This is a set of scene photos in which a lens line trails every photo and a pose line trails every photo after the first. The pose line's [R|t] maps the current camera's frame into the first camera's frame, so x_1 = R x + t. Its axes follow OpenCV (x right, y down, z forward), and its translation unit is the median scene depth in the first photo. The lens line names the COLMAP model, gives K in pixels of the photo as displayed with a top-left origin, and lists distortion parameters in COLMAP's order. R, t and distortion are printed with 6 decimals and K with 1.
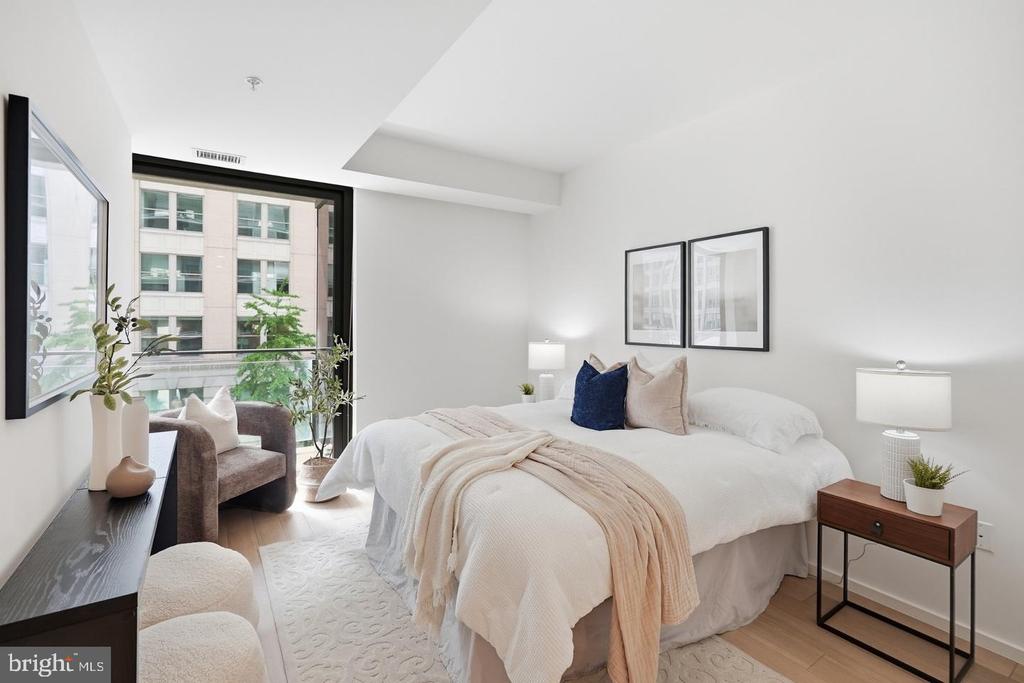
lens RADIAL K [[450.0, 0, 523.8], [0, 450.0, 323.8], [0, 0, 1]] dist [-0.035605, -0.000096]
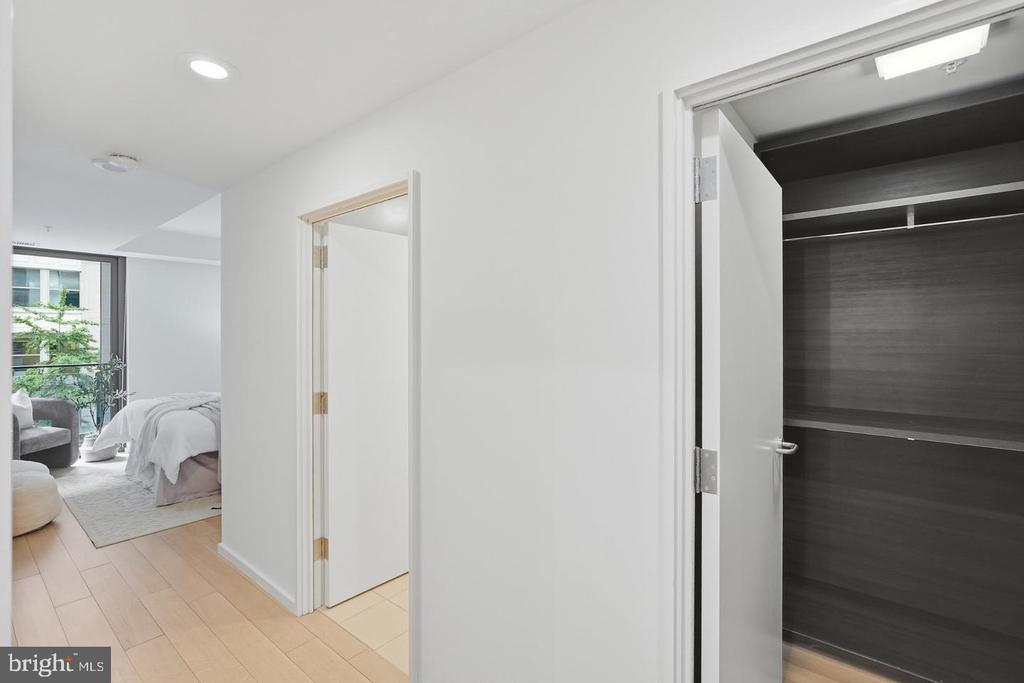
lens RADIAL K [[461.2, 0, 512.2], [0, 461.2, 338.1], [0, 0, 1]] dist [-0.003111, 0.000011]
pose [[0.962610, -0.002557, 0.270877, 0.090507], [0.002444, 0.999997, 0.000754, -0.004596], [-0.270878, -0.000064, 0.962614, -0.169466]]
